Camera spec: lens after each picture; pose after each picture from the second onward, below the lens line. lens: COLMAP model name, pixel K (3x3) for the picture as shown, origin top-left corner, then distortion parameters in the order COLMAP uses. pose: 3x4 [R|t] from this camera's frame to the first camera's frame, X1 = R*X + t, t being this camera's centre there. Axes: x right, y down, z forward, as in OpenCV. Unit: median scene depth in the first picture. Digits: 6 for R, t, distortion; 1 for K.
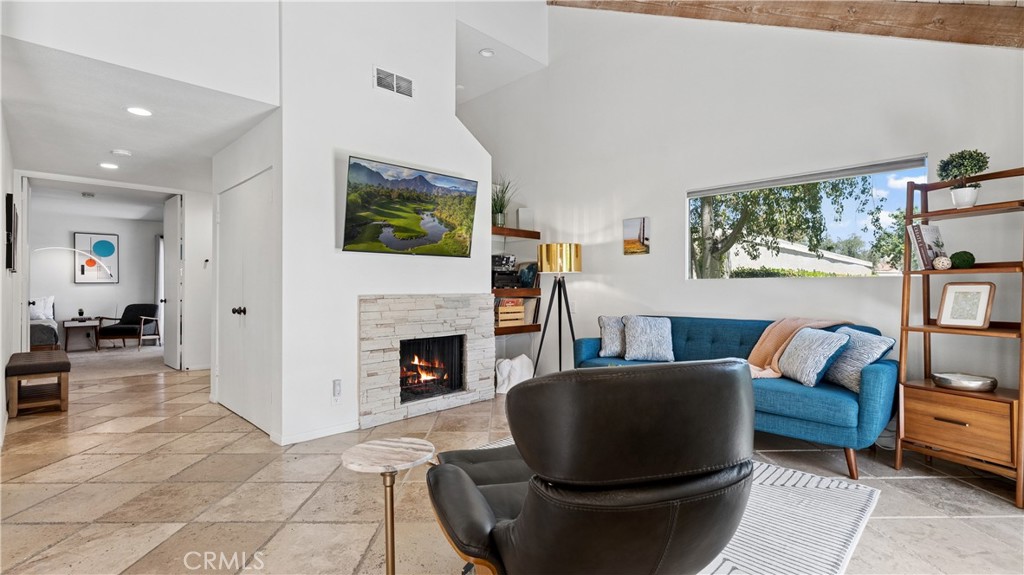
lens RADIAL K [[468.8, 0, 518.7], [0, 468.8, 285.4], [0, 0, 1]] dist [-0.010282, 0.003296]
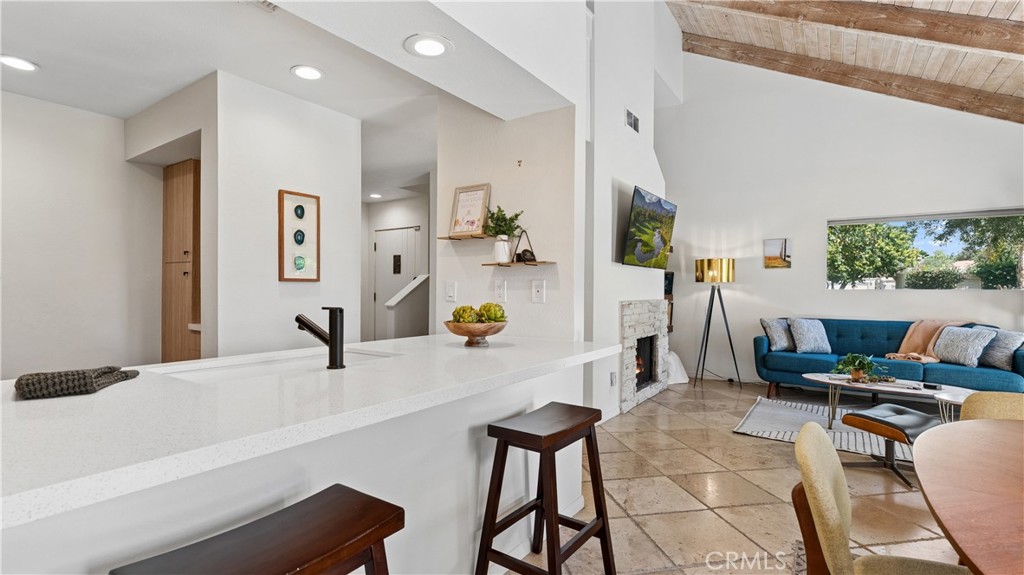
lens RADIAL K [[468.8, 0, 535.3], [0, 468.8, 293.4], [0, 0, 1]] dist [-0.010282, 0.003296]
pose [[0.985024, 0.006548, 0.172292, -0.714308], [-0.008639, 0.999898, 0.011390, -0.010503], [-0.172199, -0.012708, 0.984980, -0.127876]]
